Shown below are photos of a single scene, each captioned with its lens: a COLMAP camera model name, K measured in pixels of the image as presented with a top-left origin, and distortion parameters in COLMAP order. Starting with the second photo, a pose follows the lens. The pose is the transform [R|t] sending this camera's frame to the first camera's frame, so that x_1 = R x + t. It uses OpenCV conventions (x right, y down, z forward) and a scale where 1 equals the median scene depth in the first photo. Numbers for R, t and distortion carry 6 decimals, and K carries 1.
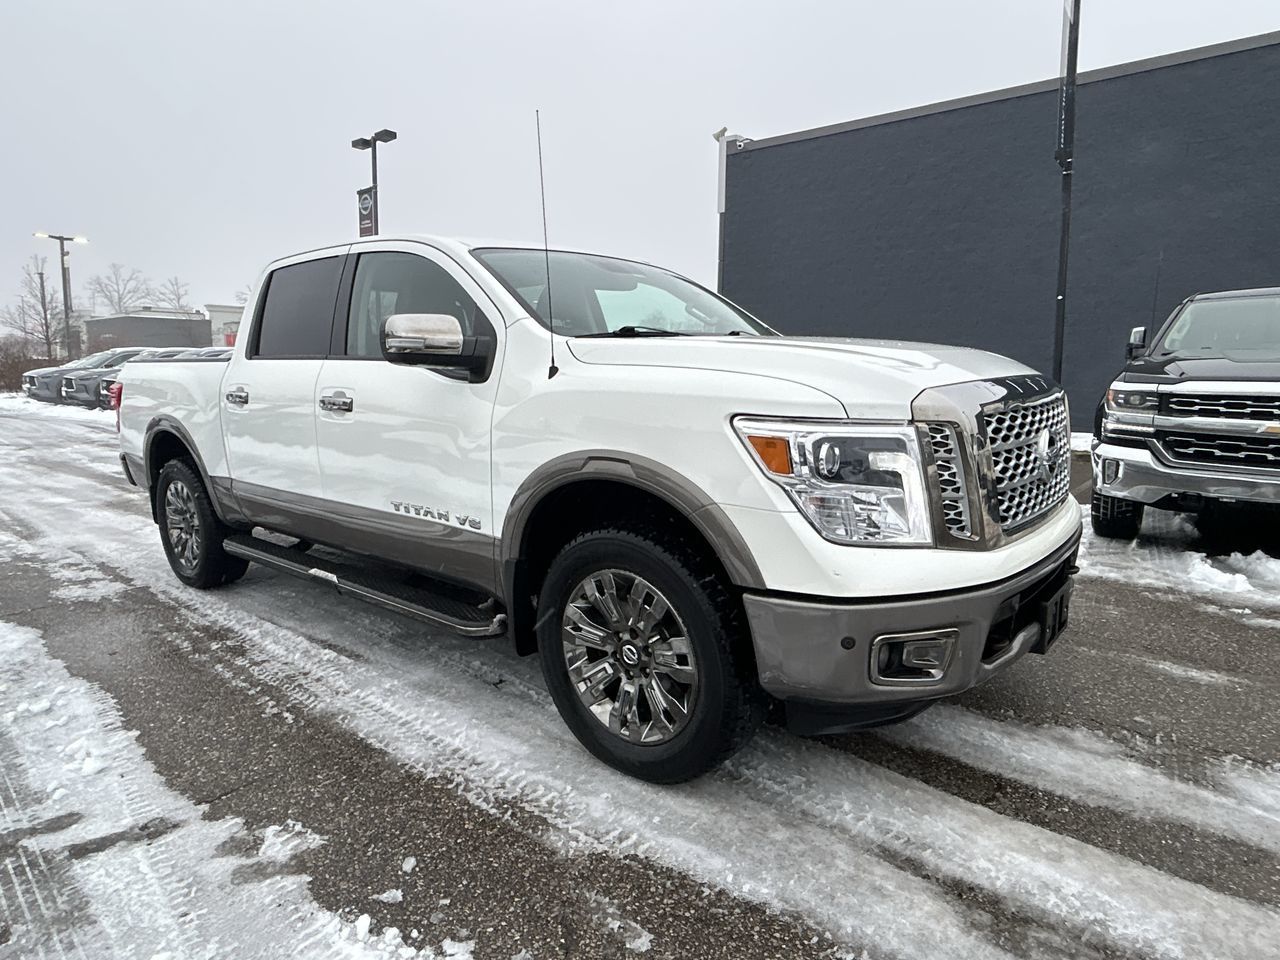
lens RADIAL K [[763.8, 0, 638.2], [0, 763.8, 478.1], [0, 0, 1]] dist [-0.014935, 0.010734]
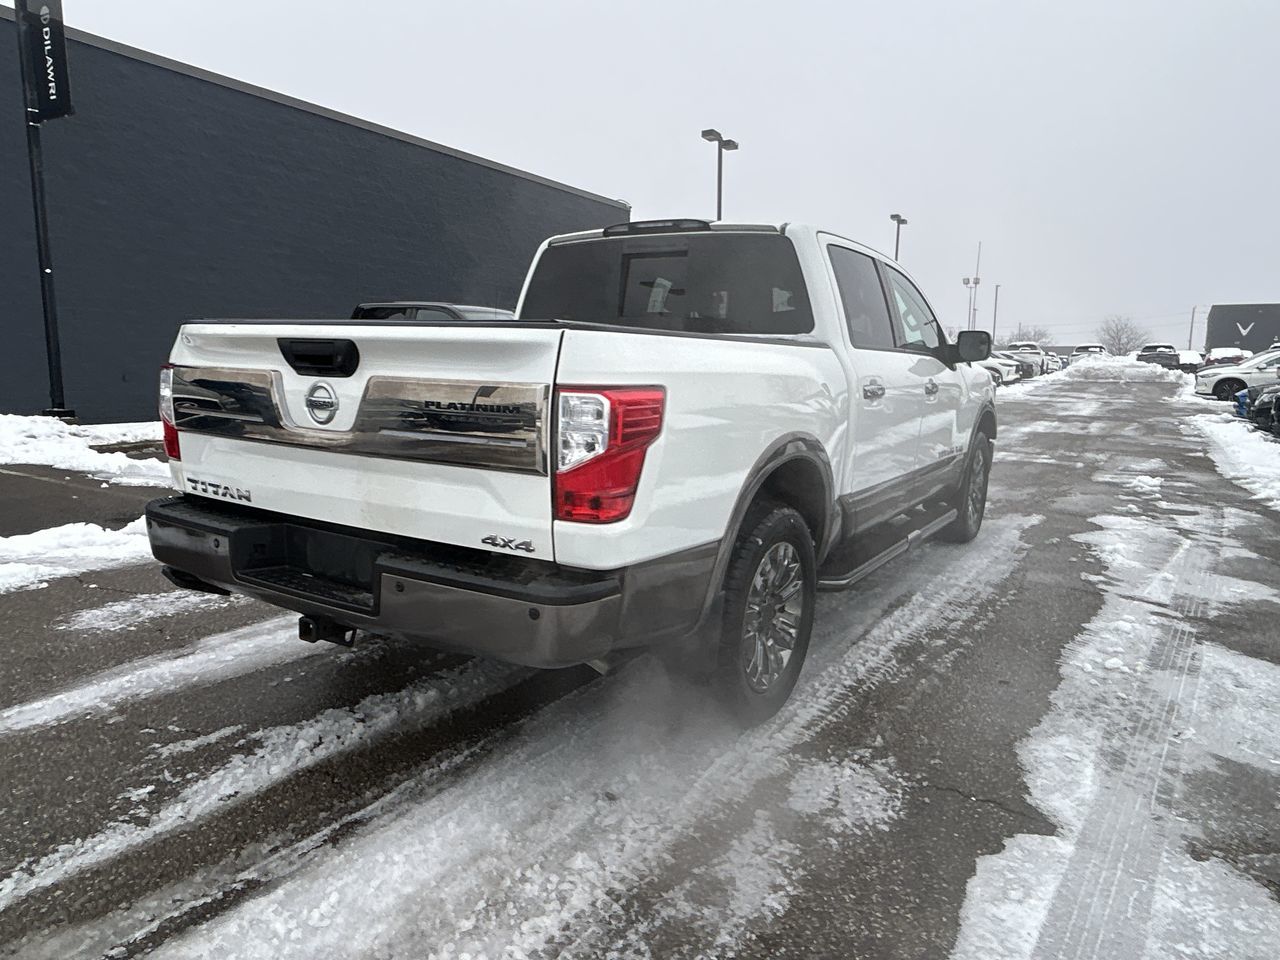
lens RADIAL K [[859.9, 0, 638.6], [0, 859.9, 482.7], [0, 0, 1]] dist [-0.007406, -0.000337]
pose [[-0.141612, -0.137466, 0.980331, -2.221443], [0.127241, 0.979569, 0.155739, -0.289436], [-0.981711, 0.146793, -0.121228, 2.116658]]
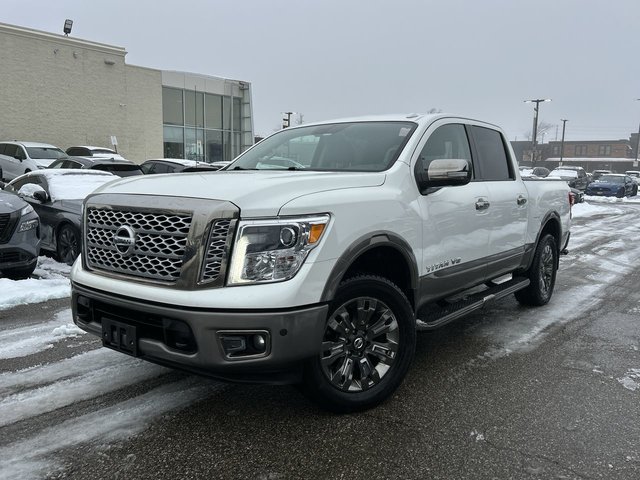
lens RADIAL K [[534.9, 0, 326.9], [0, 534.9, 244.5], [0, 0, 1]] dist [0.037995, -0.030465]
pose [[0.056942, 0.134118, -0.989328, 1.634827], [-0.164109, 0.978714, 0.123233, -0.228245], [0.984797, 0.155340, 0.077740, 1.260451]]
